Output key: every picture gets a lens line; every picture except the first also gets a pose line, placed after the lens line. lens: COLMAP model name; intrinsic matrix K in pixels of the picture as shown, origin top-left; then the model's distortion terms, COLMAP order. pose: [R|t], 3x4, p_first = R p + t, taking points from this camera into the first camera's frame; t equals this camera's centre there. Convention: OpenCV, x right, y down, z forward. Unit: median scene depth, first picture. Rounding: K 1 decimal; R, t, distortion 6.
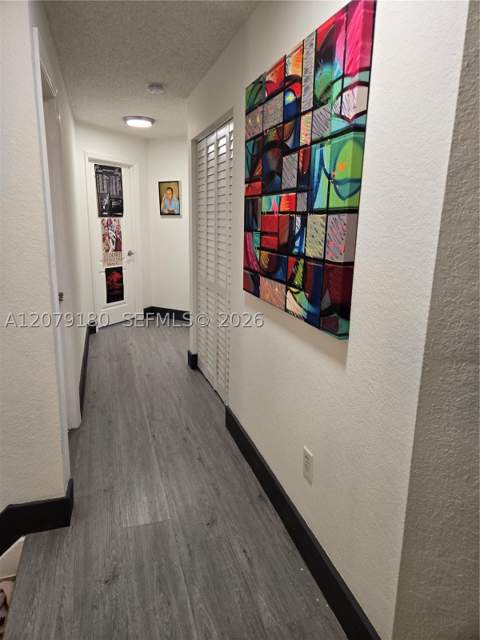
lens RADIAL K [[432.0, 0, 239.5], [0, 432.0, 319.9], [0, 0, 1]] dist [0.061833, -0.057093]
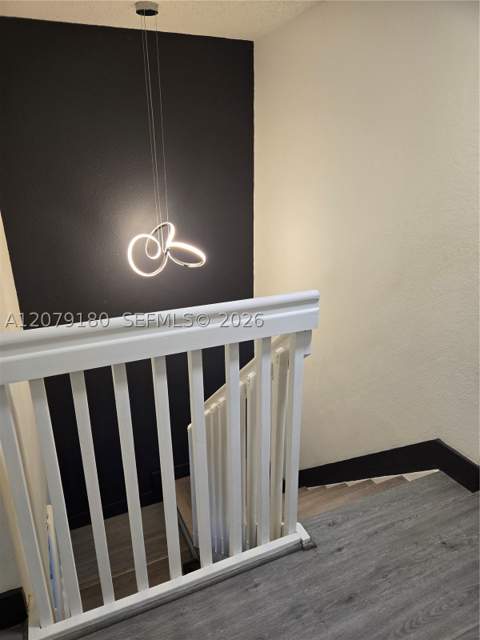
lens RADIAL K [[432.0, 0, 239.8], [0, 432.0, 320.6], [0, 0, 1]] dist [0.061833, -0.057093]
pose [[0.108200, 0.304433, -0.946369, 0.510097], [-0.213625, 0.936839, 0.276943, -0.109560], [0.970905, 0.172203, 0.166400, 0.247732]]
